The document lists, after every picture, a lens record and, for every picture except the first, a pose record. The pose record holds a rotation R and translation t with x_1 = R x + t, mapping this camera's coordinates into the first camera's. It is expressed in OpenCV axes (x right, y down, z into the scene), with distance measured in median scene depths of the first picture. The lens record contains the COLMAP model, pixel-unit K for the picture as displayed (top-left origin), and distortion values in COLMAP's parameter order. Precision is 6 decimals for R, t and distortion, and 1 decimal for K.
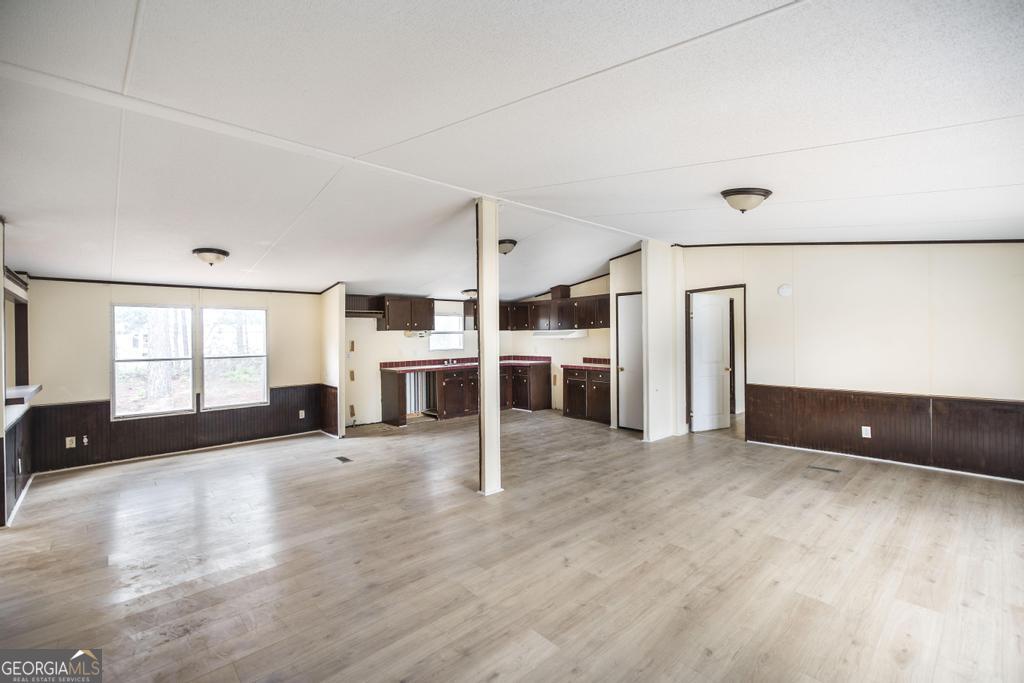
lens RADIAL K [[438.6, 0, 517.3], [0, 438.6, 337.9], [0, 0, 1]] dist [0.006326, 0.000037]
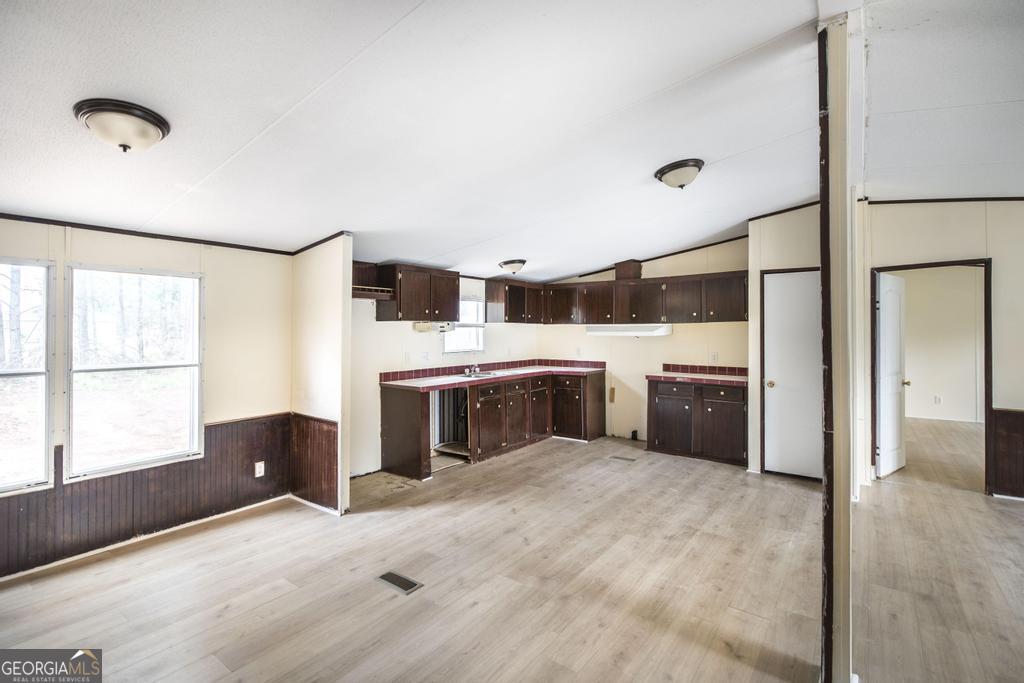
lens RADIAL K [[485.6, 0, 498.4], [0, 485.6, 330.6], [0, 0, 1]] dist [-0.002622, 0.000937]
pose [[0.987076, 0.011691, 0.159829, -0.339021], [-0.010783, 0.999920, -0.006546, -0.000320], [-0.159893, 0.004738, 0.987123, 0.402763]]
